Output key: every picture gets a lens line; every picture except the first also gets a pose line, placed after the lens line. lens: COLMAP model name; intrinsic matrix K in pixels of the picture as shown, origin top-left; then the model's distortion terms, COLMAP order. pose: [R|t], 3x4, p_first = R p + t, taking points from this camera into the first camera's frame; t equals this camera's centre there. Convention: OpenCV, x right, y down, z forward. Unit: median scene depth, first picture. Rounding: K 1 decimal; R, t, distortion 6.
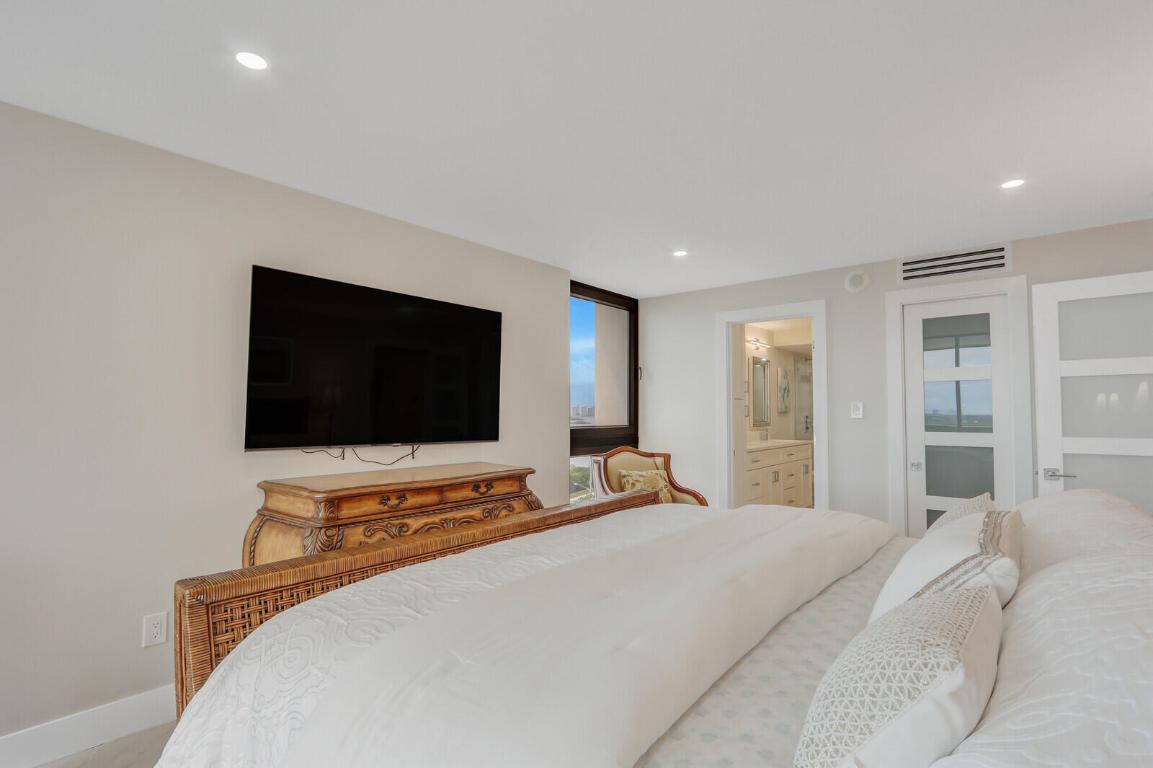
lens RADIAL K [[550.3, 0, 582.8], [0, 550.3, 389.0], [0, 0, 1]] dist [-0.013711, -0.000238]
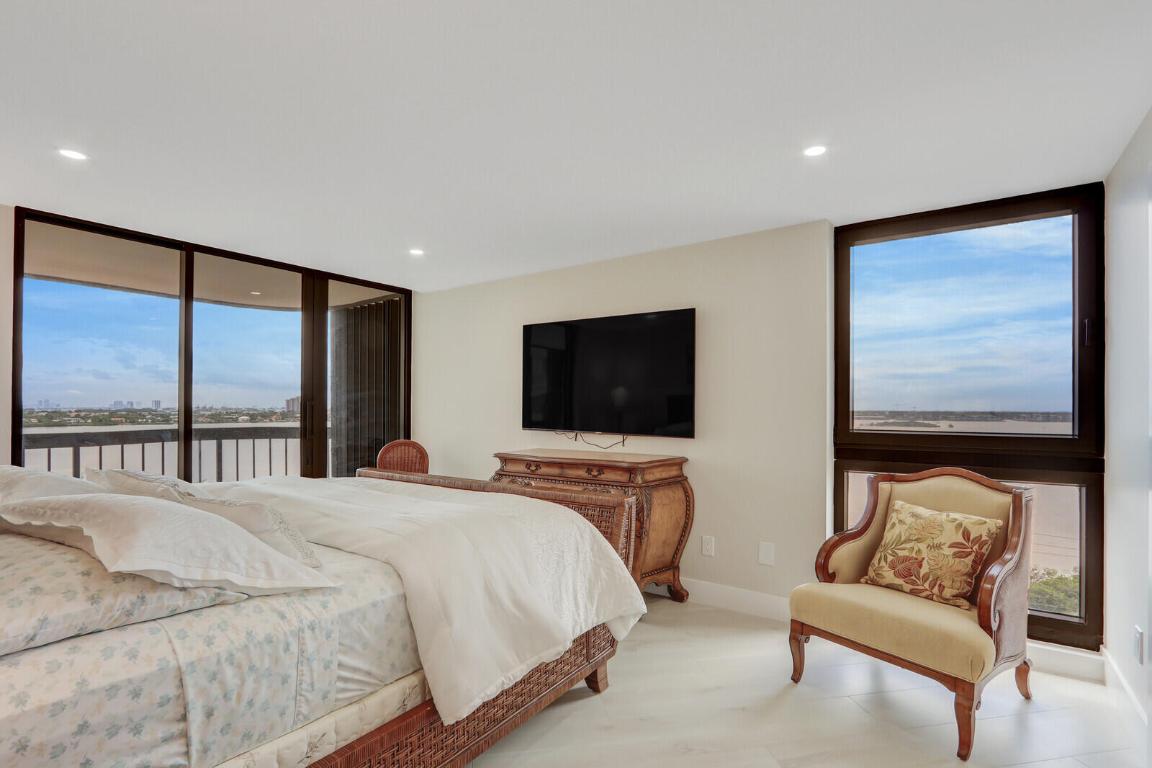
lens RADIAL K [[537.6, 0, 583.4], [0, 537.6, 393.5], [0, 0, 1]] dist [-0.013627, 0.001258]
pose [[0.071886, -0.025498, -0.997087, 0.751602], [0.041449, 0.998886, -0.022556, 0.027102], [0.996551, -0.039707, 0.072863, 0.685611]]
